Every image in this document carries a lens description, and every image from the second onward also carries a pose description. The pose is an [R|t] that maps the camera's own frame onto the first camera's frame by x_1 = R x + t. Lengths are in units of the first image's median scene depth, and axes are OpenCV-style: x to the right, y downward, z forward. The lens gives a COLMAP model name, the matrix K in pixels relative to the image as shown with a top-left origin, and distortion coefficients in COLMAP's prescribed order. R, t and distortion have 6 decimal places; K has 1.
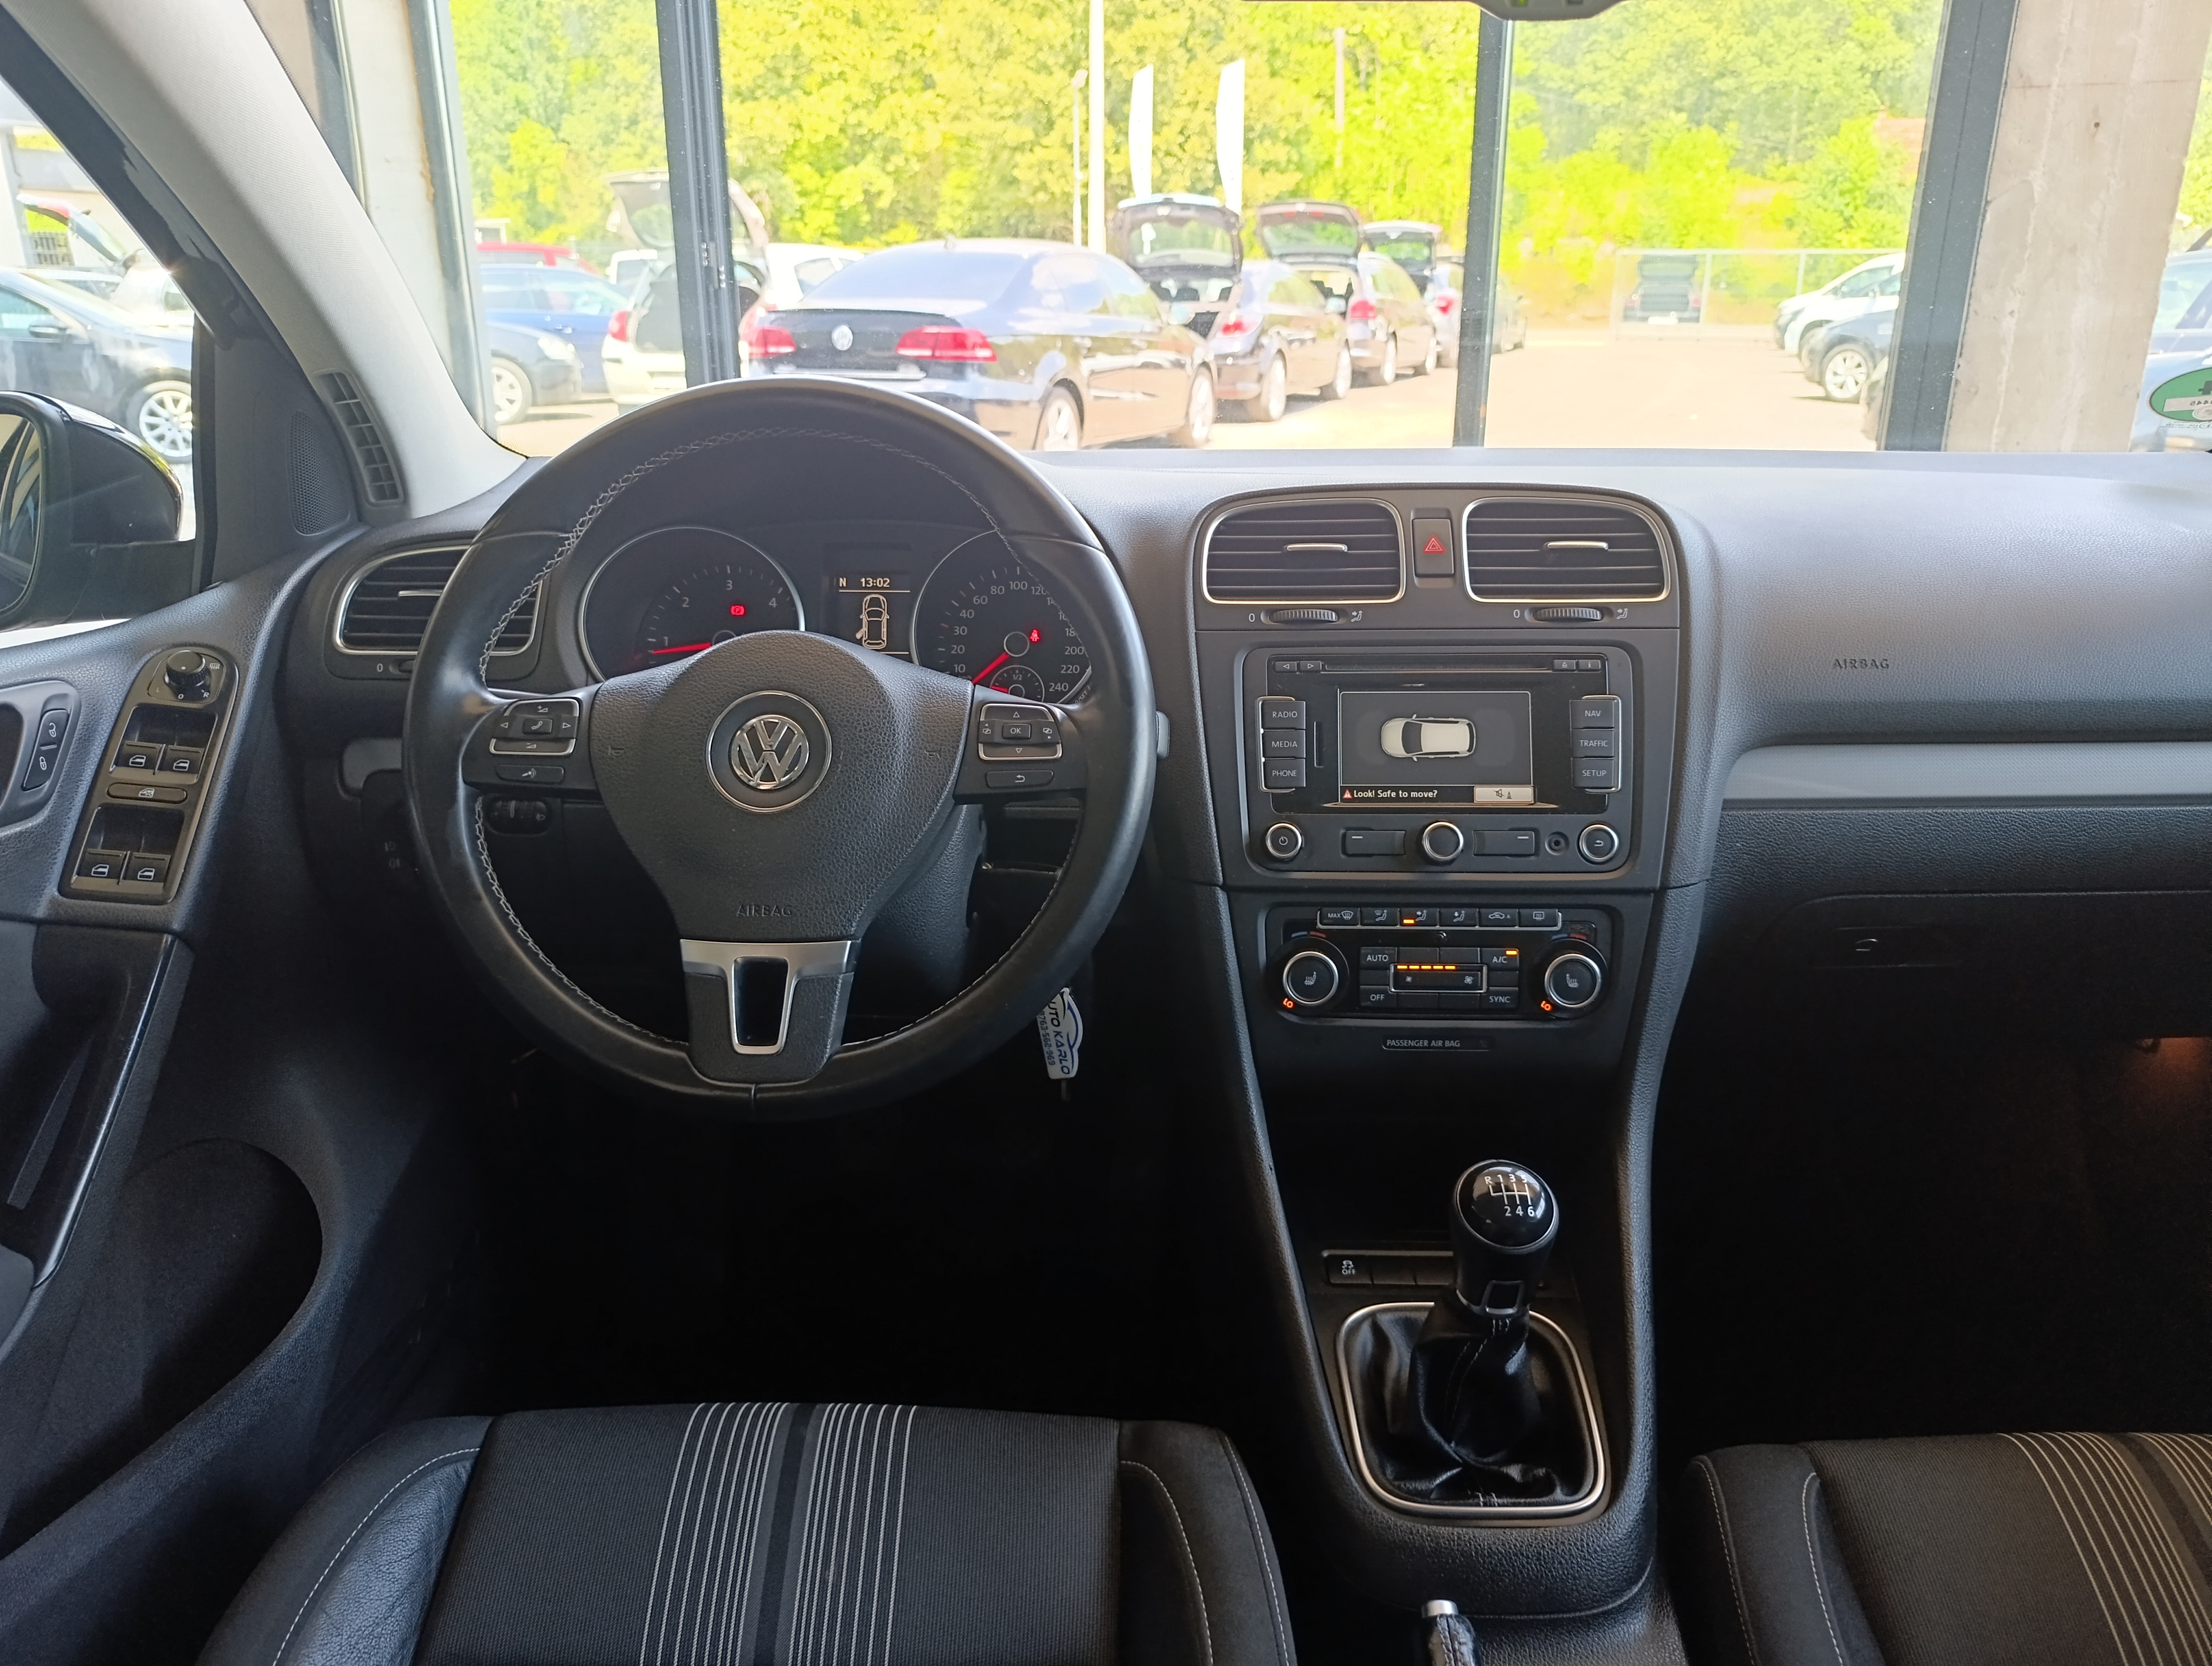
lens RADIAL K [[1519.0, 0, 1095.4], [0, 1519.0, 817.8], [0, 0, 1]] dist [0.006886, -0.017955]
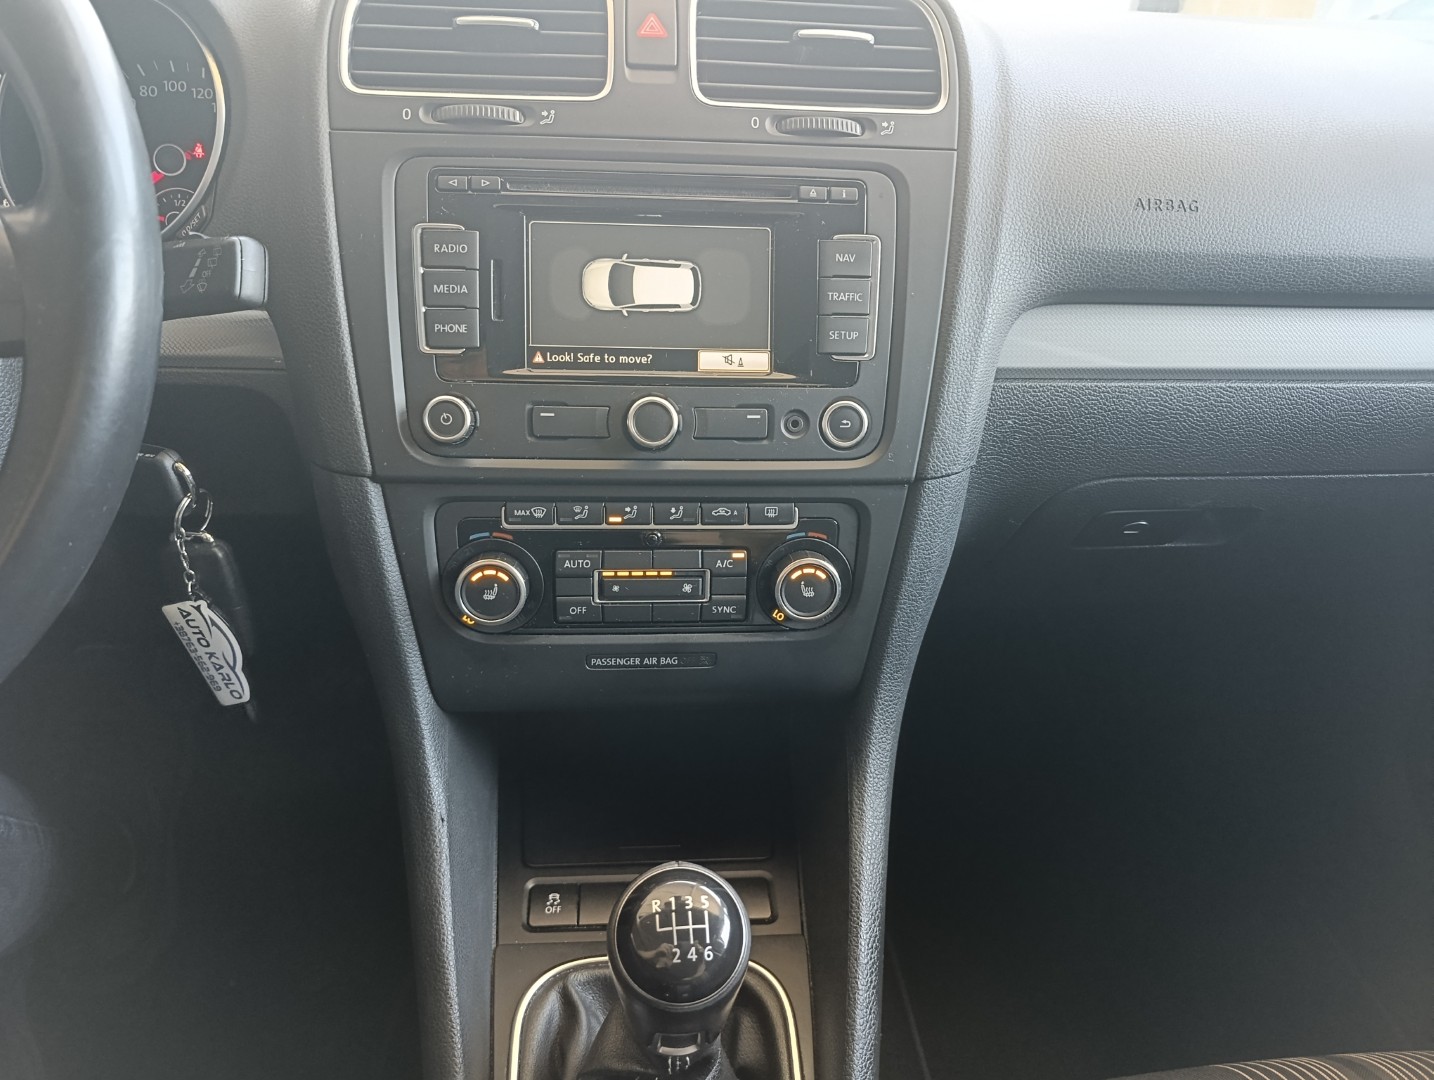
lens RADIAL K [[984.6, 0, 713.5], [0, 984.6, 546.8], [0, 0, 1]] dist [0.006886, -0.017955]
pose [[0.992272, -0.011725, 0.123524, 0.193012], [-0.012730, 0.980652, 0.195345, -0.020543], [-0.123425, -0.195408, 0.972925, 0.478411]]
